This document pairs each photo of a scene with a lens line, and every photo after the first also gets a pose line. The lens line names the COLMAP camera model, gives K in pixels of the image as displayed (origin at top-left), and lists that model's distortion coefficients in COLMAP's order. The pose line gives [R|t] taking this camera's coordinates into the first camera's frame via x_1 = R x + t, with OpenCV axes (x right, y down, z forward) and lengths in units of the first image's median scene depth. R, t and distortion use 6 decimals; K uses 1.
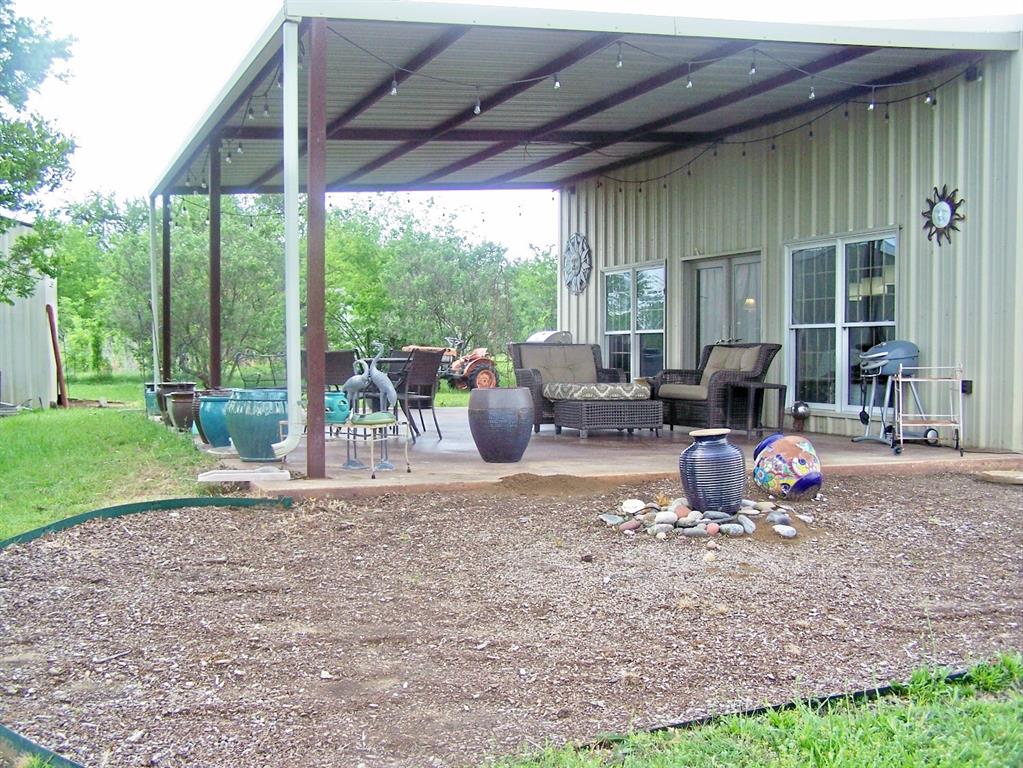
lens RADIAL K [[1134.3, 0, 511.5], [0, 1134.3, 384.0], [0, 0, 1]] dist [-0.018979, -0.016919]
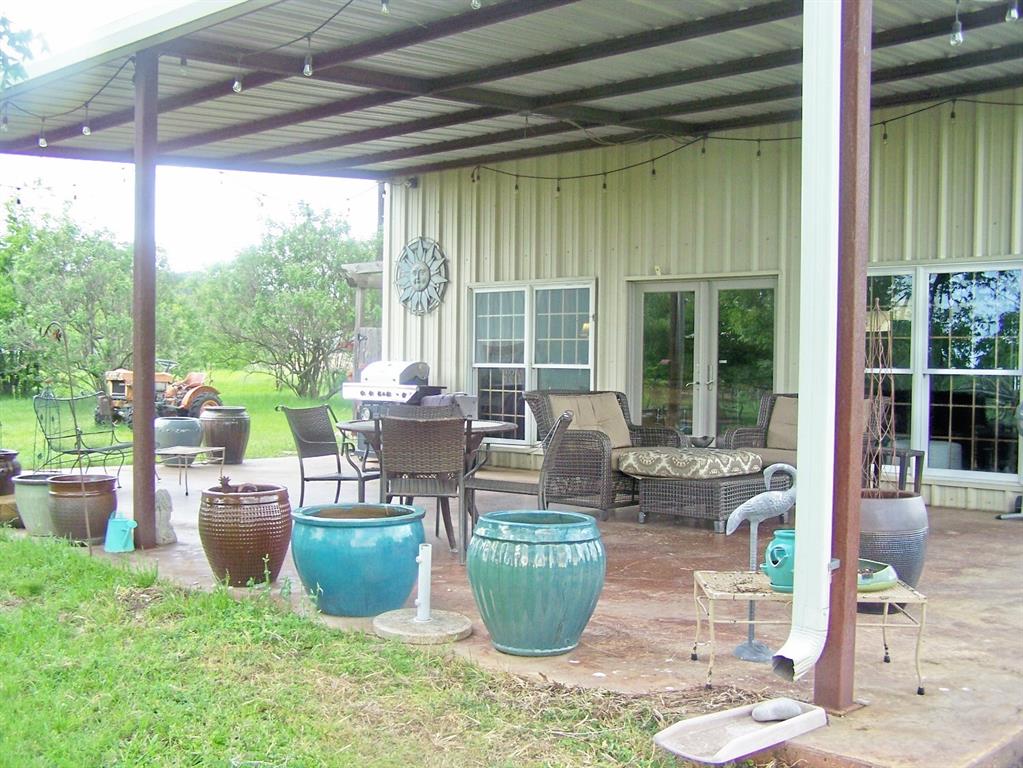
lens RADIAL K [[1134.3, 0, 511.5], [0, 1134.3, 384.0], [0, 0, 1]] dist [-0.018979, -0.016919]
pose [[0.908920, -0.000215, 0.416970, -0.237648], [0.002423, 0.999986, -0.004766, -0.028874], [-0.416963, 0.005342, 0.908908, 0.276485]]
